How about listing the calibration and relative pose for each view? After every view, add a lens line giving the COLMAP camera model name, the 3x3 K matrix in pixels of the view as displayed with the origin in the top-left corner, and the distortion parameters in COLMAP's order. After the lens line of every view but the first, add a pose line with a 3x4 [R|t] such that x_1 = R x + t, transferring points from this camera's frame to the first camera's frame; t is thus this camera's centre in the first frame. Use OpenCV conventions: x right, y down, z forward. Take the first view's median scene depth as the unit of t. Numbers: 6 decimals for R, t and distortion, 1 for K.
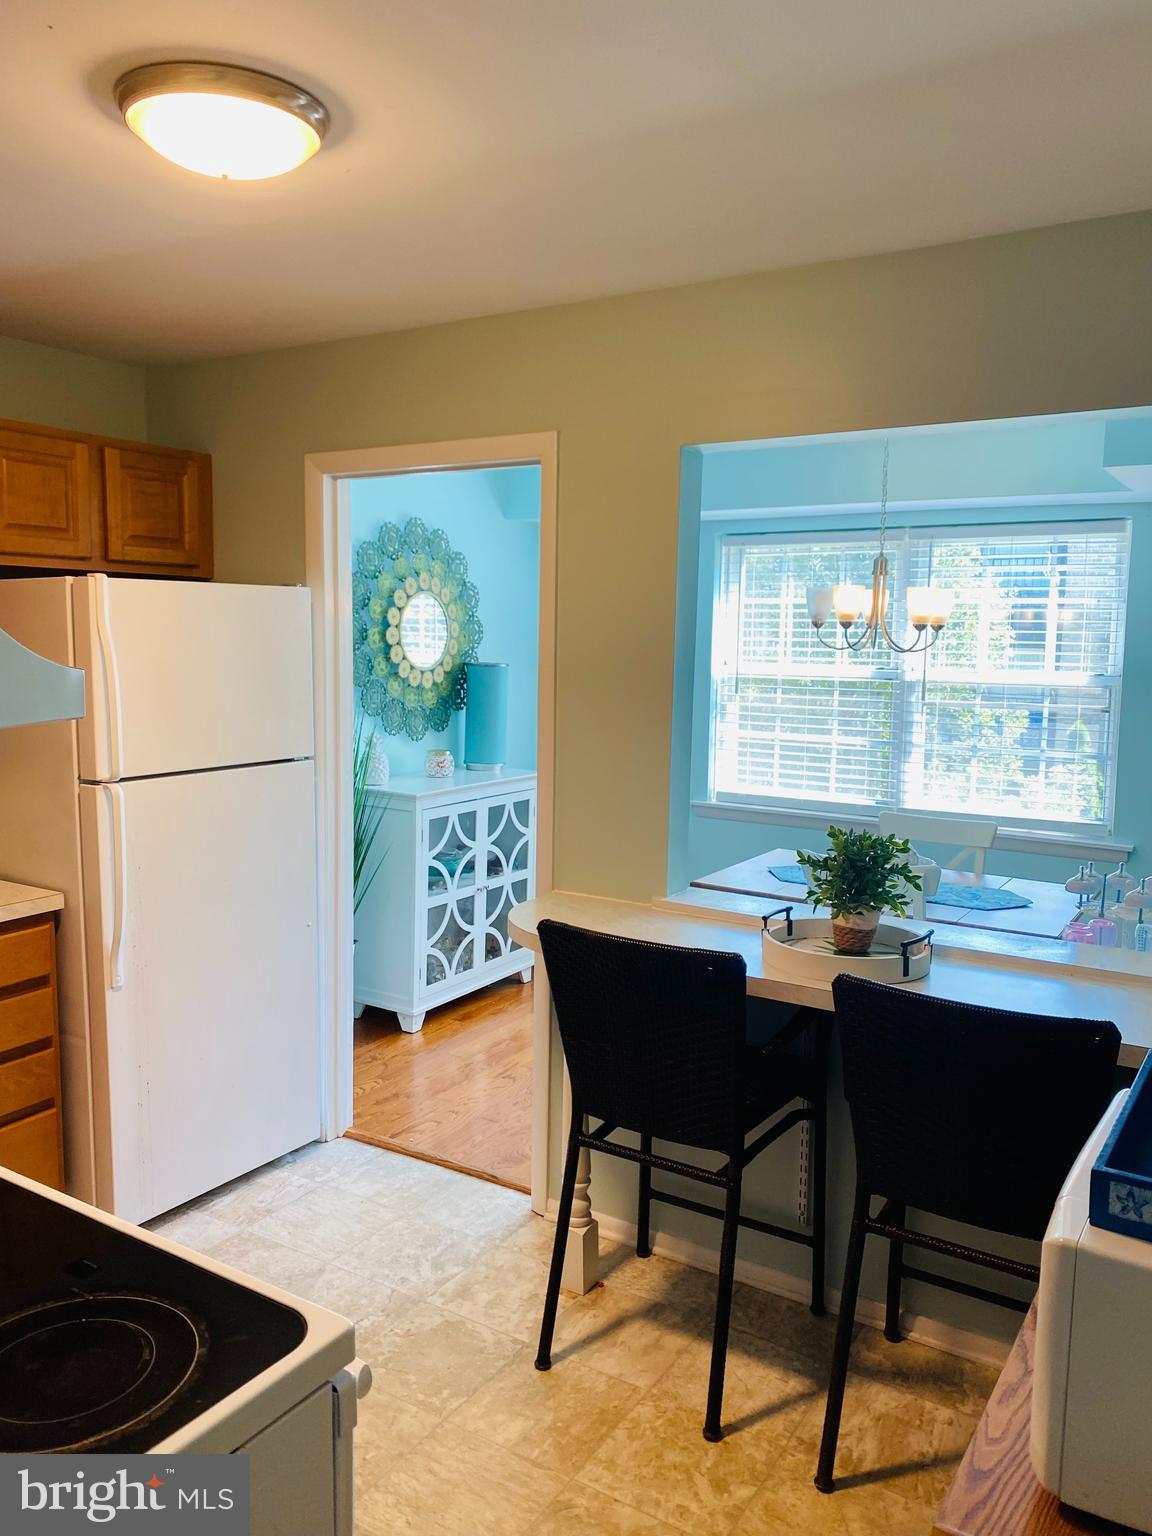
lens RADIAL K [[1175.6, 0, 576.0], [0, 1175.6, 768.0], [0, 0, 1]] dist [0.006704, -0.001970]
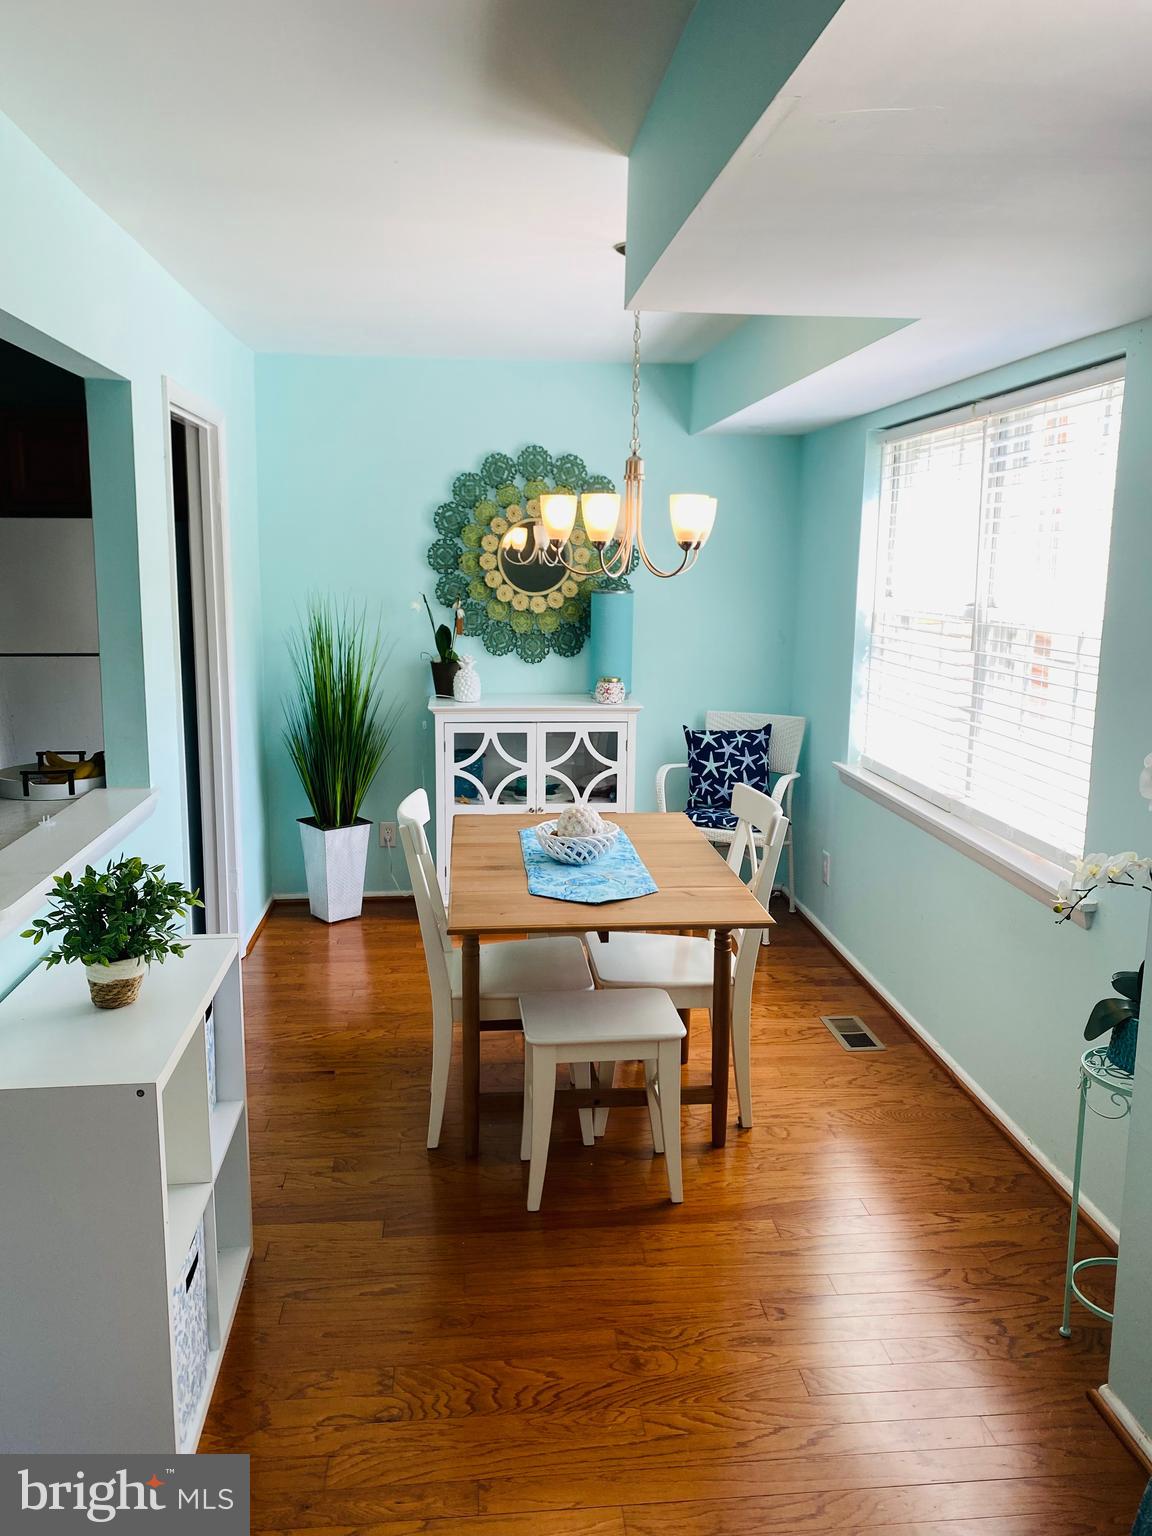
lens RADIAL K [[1175.6, 0, 576.0], [0, 1175.6, 768.0], [0, 0, 1]] dist [0.006704, -0.001970]
pose [[0.619132, 0.128792, -0.774654, 0.737600], [-0.086914, 0.991637, 0.095403, -0.035007], [0.780462, 0.008261, 0.625148, 0.391801]]
